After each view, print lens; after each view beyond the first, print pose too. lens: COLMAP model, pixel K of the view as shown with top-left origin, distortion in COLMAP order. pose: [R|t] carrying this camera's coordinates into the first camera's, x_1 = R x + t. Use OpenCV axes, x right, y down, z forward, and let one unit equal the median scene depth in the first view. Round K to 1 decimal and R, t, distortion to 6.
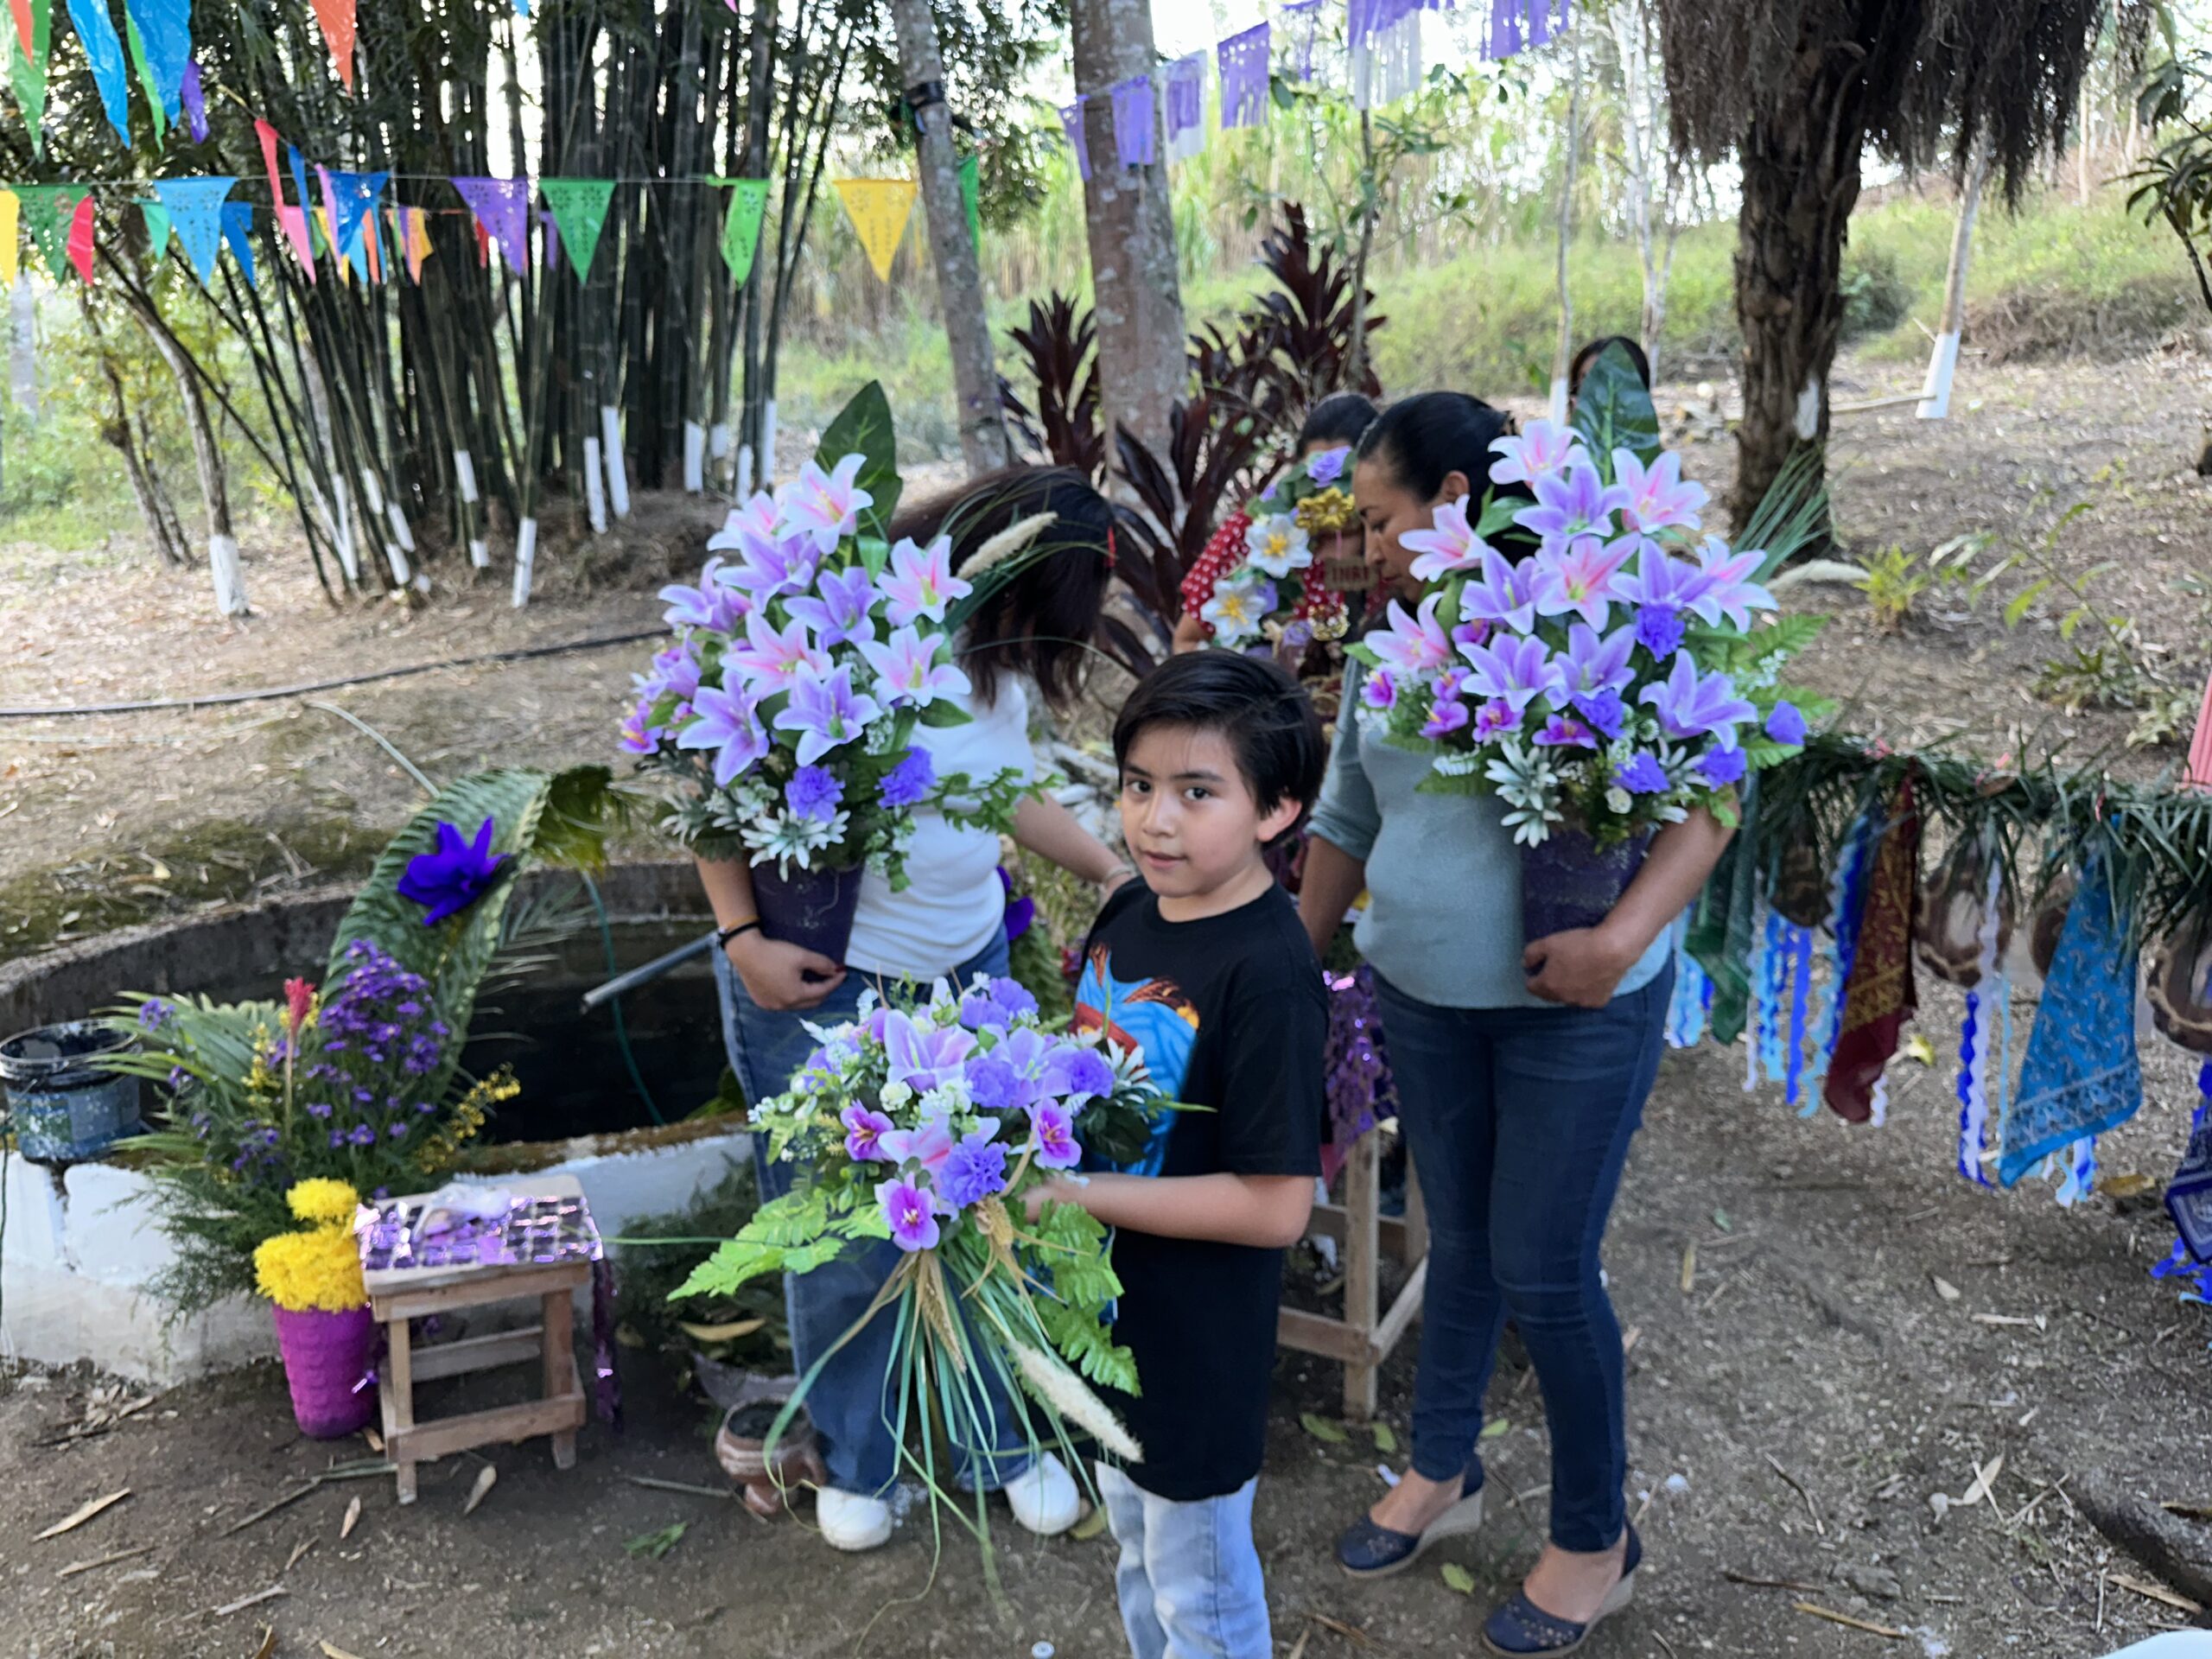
lens RADIAL K [[1550.7, 0, 1107.6], [0, 1550.7, 837.5], [0, 0, 1]] dist [0.003739, -0.021214]
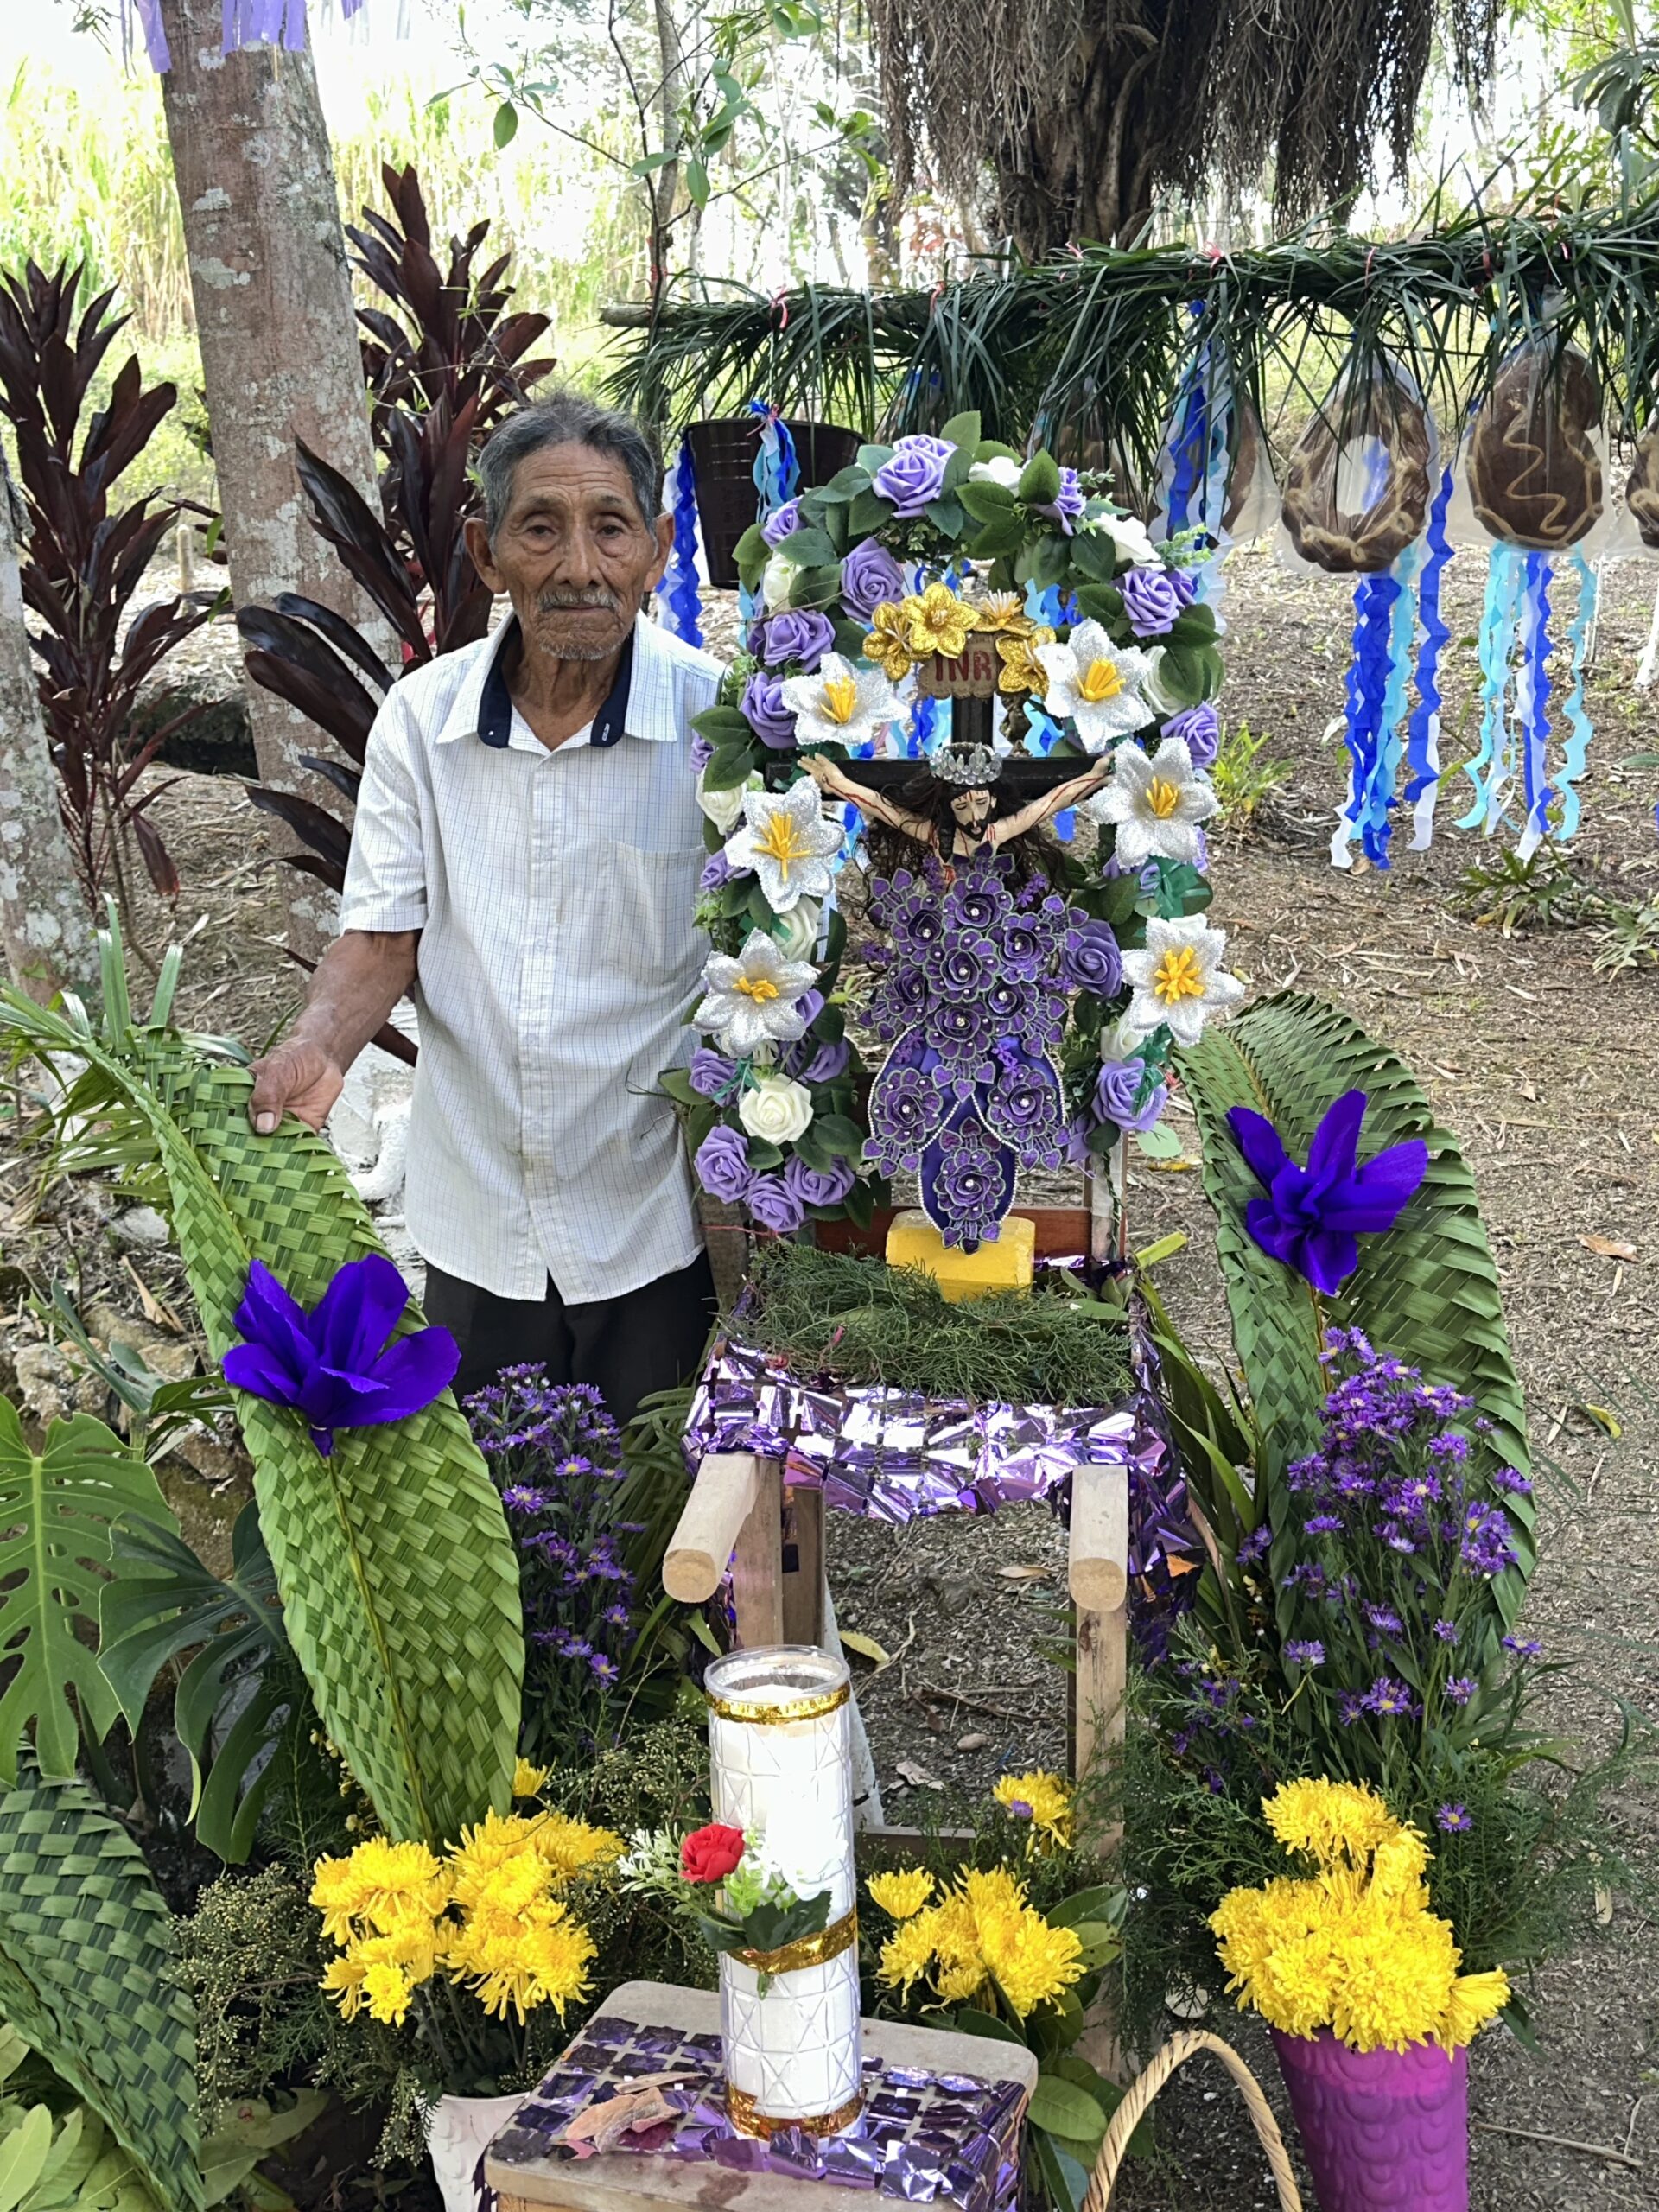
lens RADIAL K [[2192.7, 0, 855.4], [0, 2192.7, 1125.1], [0, 0, 1]] dist [0.212977, -0.477852]
pose [[0.929566, -0.061747, 0.363447, -0.064401], [0.070746, 0.997428, -0.011487, -0.002562], [-0.361803, 0.036390, 0.931544, 0.111472]]
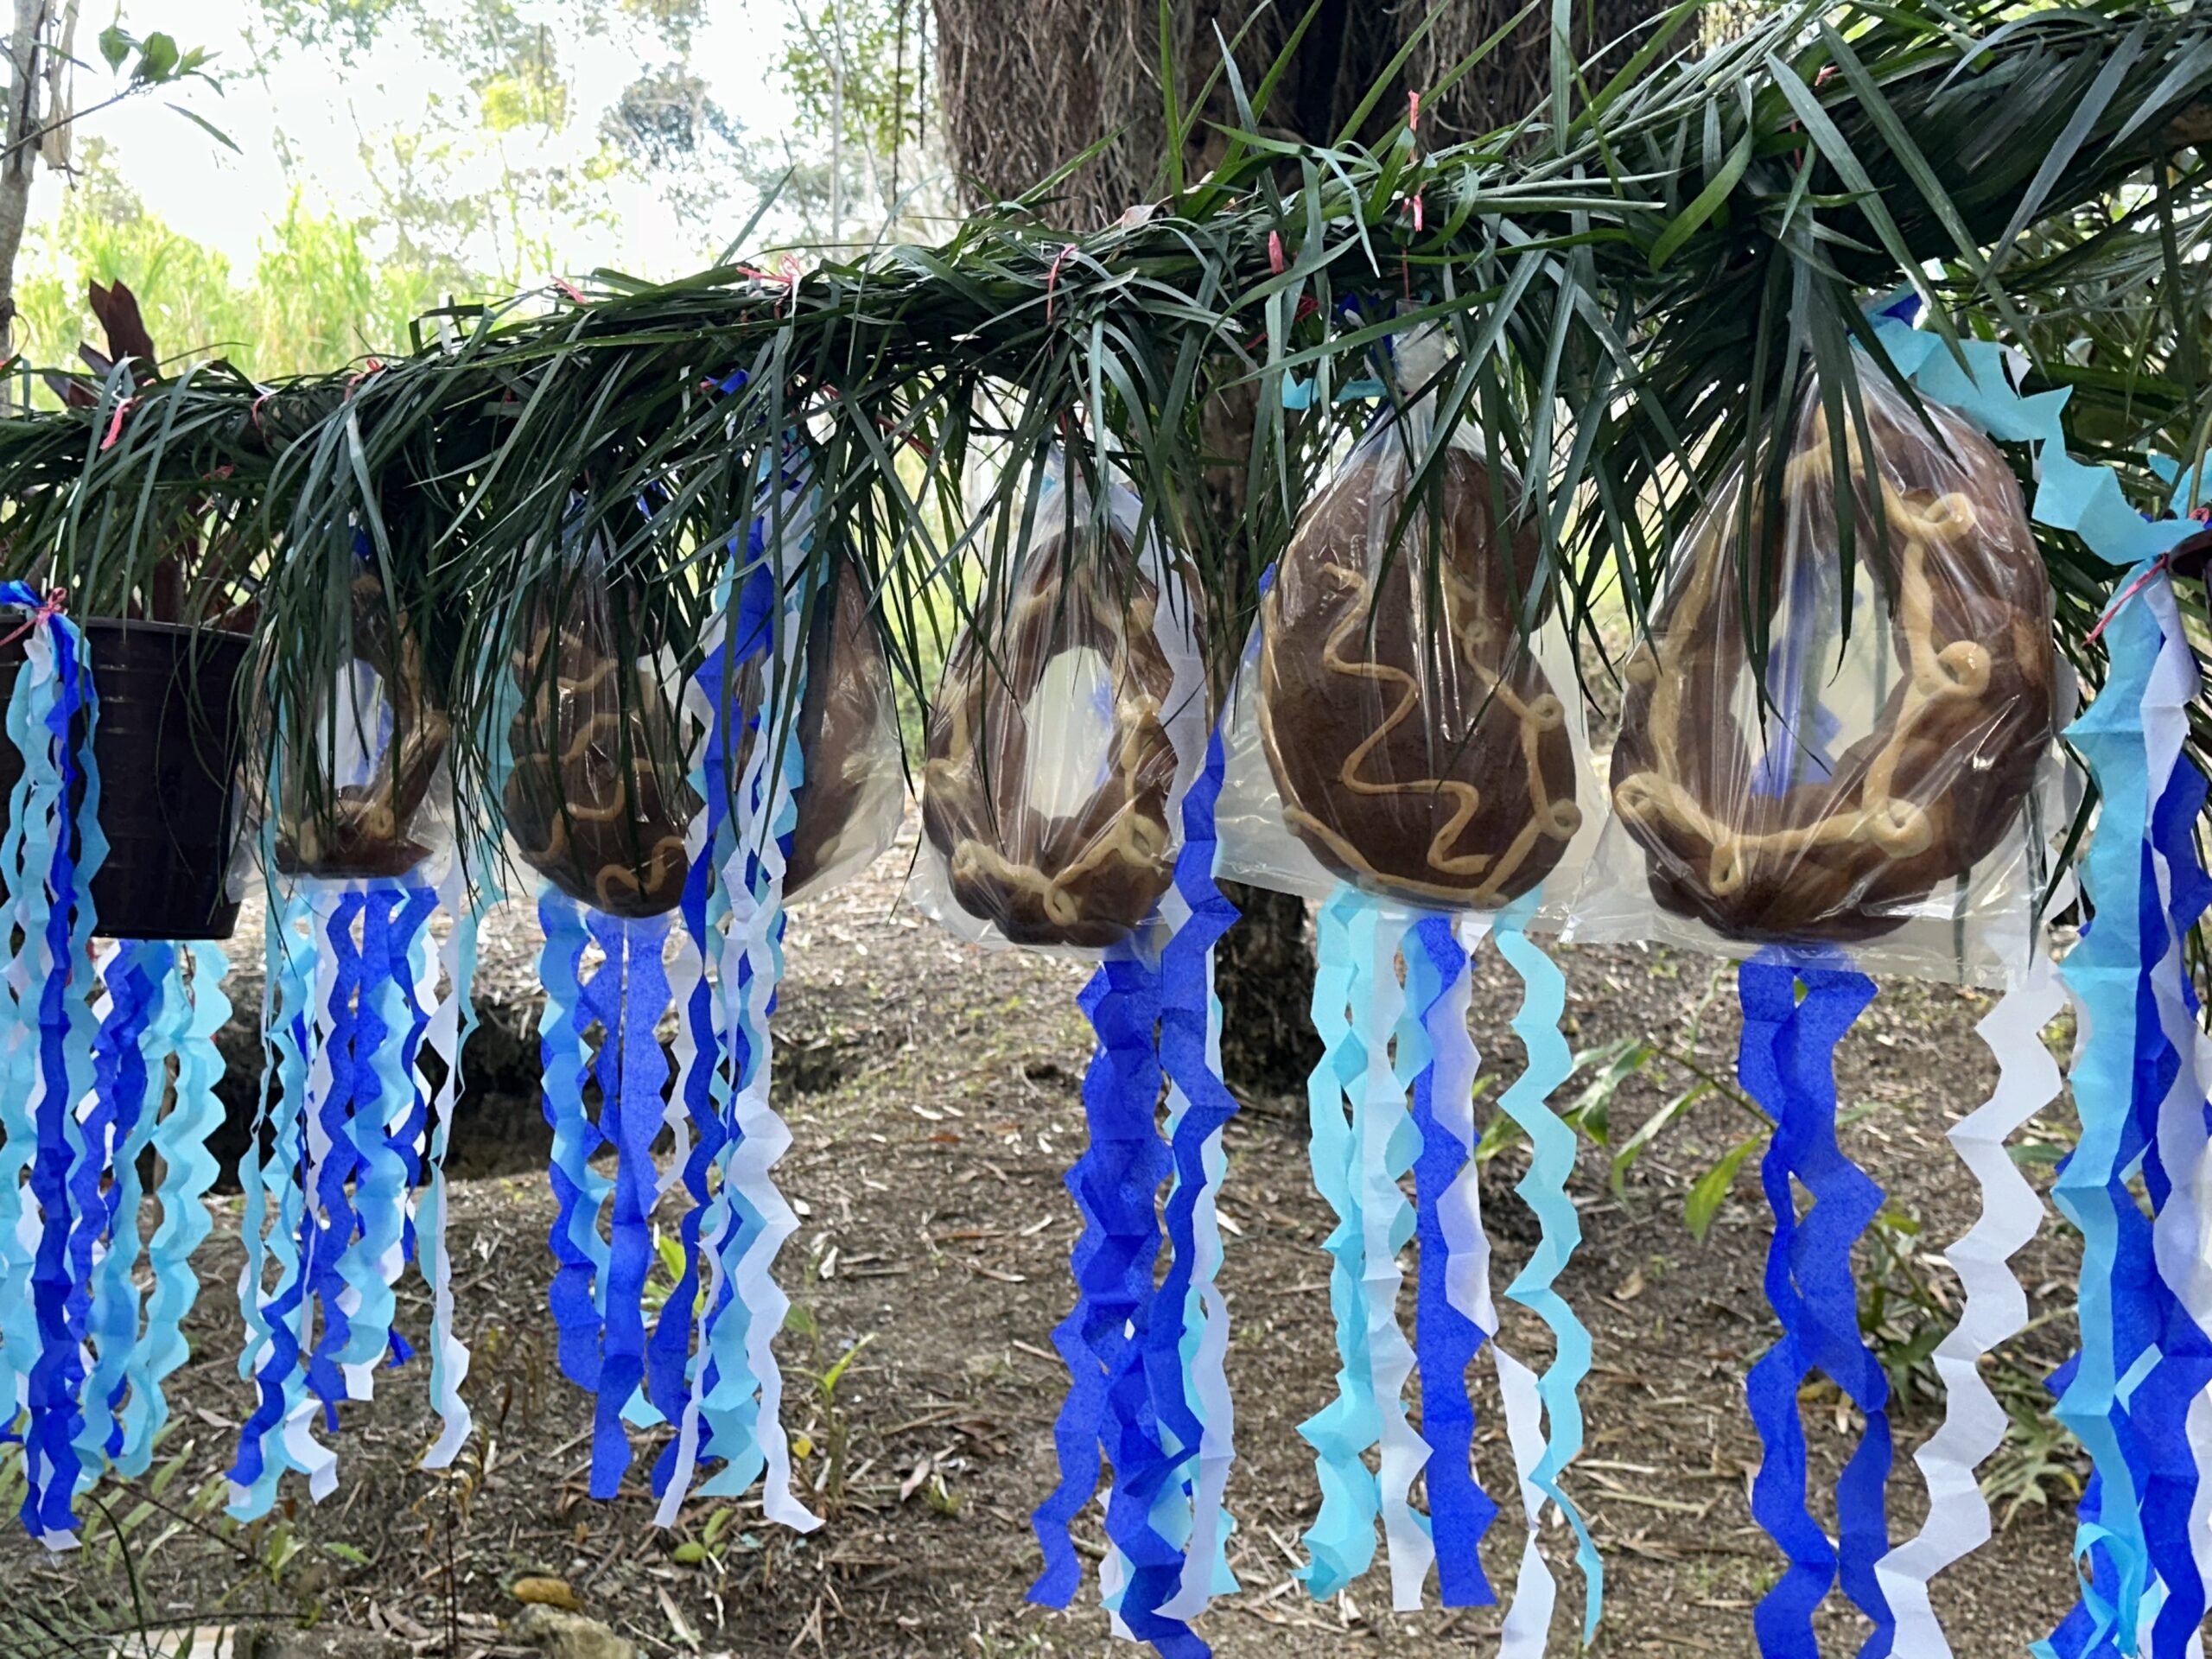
lens RADIAL K [[2655.1, 0, 1106.0], [0, 2655.1, 829.5], [0, 0, 1]] dist [0.059892, 0.003979]
pose [[0.943558, 0.022463, 0.330444, 0.130582], [0.063672, 0.966786, -0.247531, -0.065513], [-0.325029, 0.254600, 0.910788, 0.280503]]
